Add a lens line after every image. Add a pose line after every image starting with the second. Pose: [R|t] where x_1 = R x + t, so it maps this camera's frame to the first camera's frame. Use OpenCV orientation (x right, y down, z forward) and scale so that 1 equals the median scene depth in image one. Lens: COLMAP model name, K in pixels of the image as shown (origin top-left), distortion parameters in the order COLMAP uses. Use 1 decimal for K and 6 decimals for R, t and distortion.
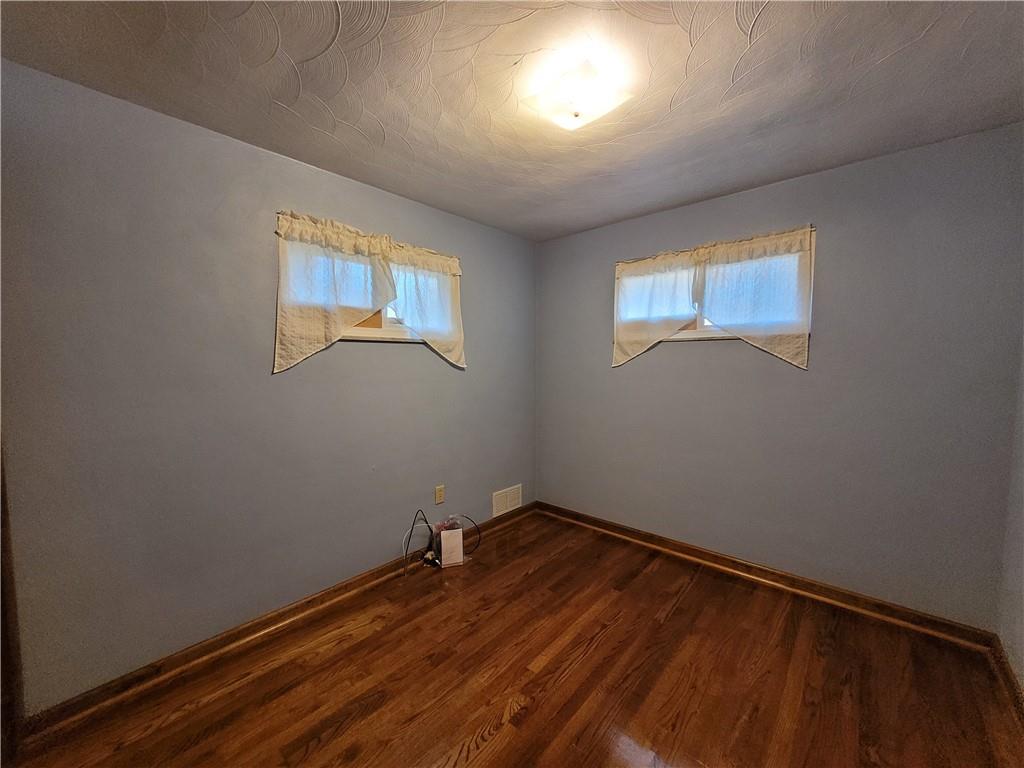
lens RADIAL K [[401.3, 0, 493.8], [0, 401.3, 393.0], [0, 0, 1]] dist [-0.000729, -0.001971]
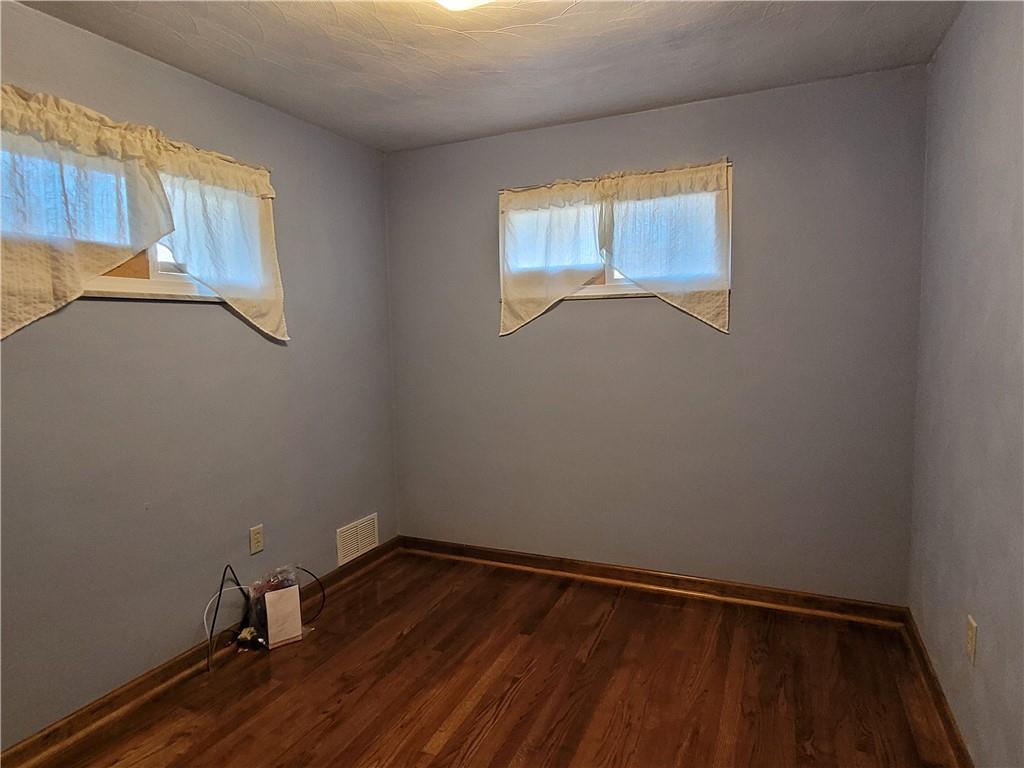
lens RADIAL K [[621.1, 0, 496.4], [0, 621.1, 391.4], [0, 0, 1]] dist [0.002892, -0.002748]
pose [[0.949771, -0.046995, 0.309397, -0.080108], [0.042319, 0.998866, 0.021813, 0.013588], [-0.310071, -0.007624, 0.950683, -0.077344]]
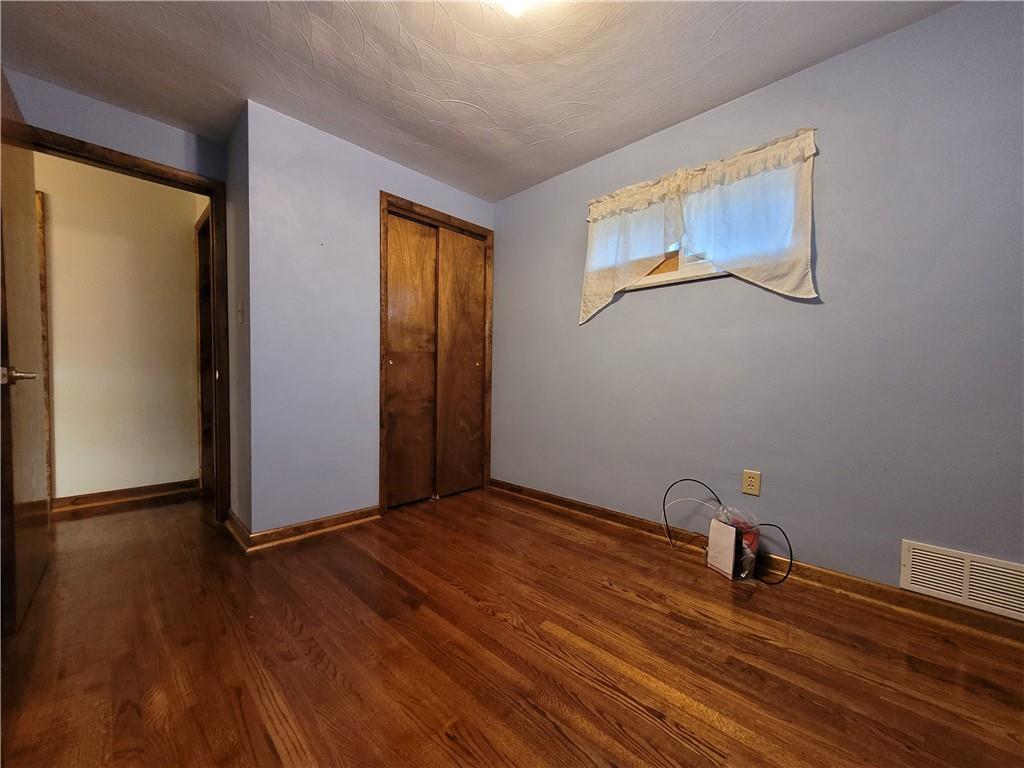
lens RADIAL K [[401.3, 0, 493.8], [0, 401.3, 393.0], [0, 0, 1]] dist [-0.000729, -0.001971]
pose [[-0.057202, 0.041798, -0.997487, 0.715426], [-0.090422, 0.994800, 0.046870, 0.122518], [0.994259, 0.092876, -0.053125, 0.673169]]
